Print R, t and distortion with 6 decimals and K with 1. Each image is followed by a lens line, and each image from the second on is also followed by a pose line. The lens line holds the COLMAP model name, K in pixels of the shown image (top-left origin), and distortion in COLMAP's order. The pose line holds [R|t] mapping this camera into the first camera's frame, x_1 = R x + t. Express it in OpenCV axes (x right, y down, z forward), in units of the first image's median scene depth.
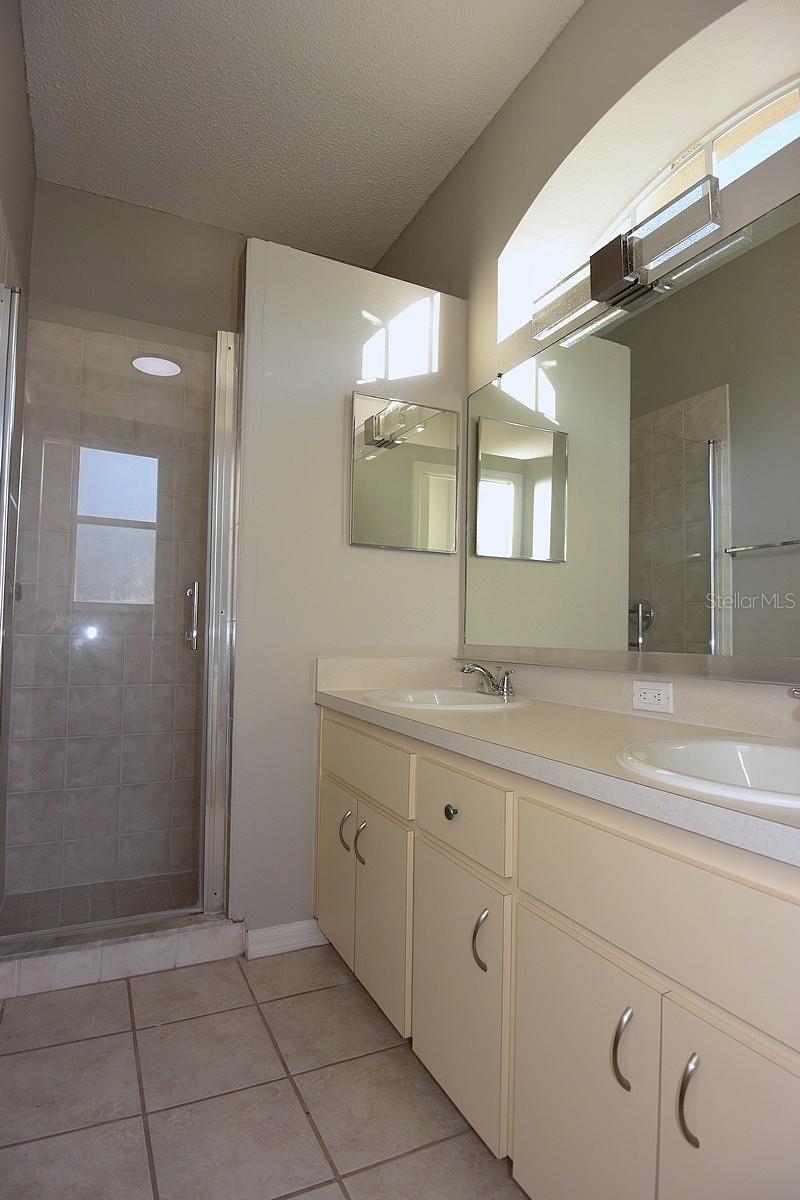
lens RADIAL K [[629.1, 0, 395.3], [0, 629.1, 607.4], [0, 0, 1]] dist [-0.003336, -0.022156]
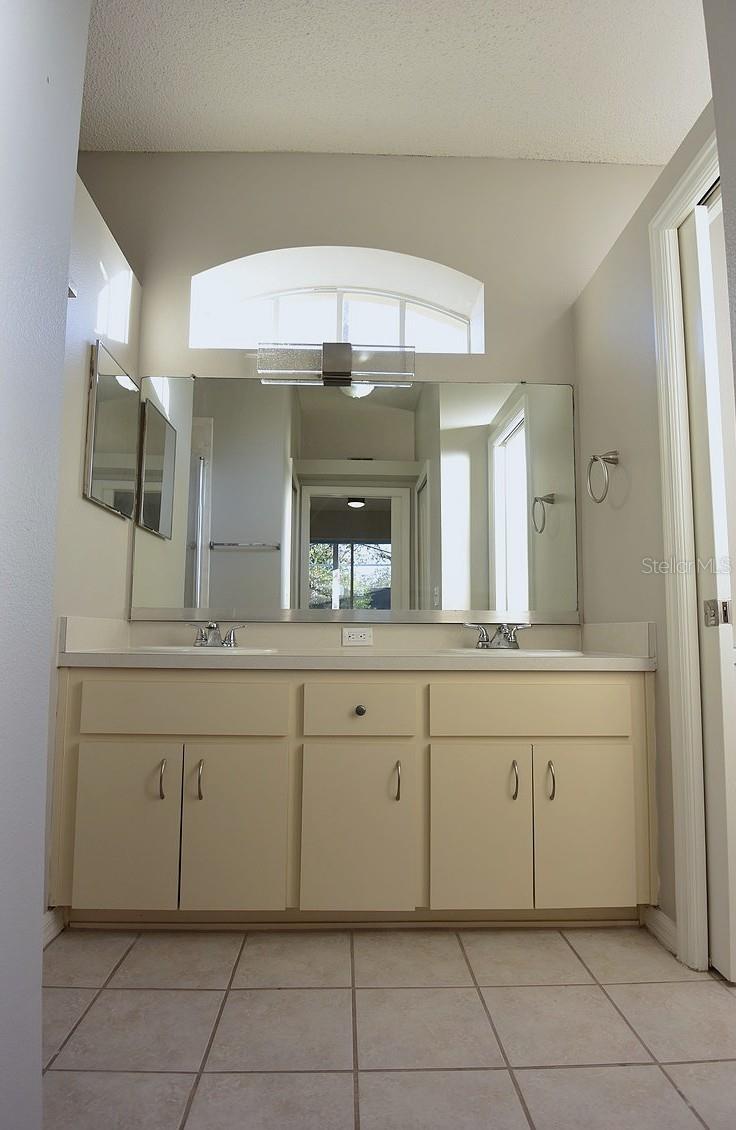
lens RADIAL K [[626.9, 0, 367.9], [0, 626.9, 565.8], [0, 0, 1]] dist [-0.028487, -0.001827]
pose [[0.408136, 0.086365, 0.908827, -1.049615], [-0.043562, 0.996223, -0.075108, 0.080035], [-0.911881, -0.008936, 0.410357, 0.320728]]
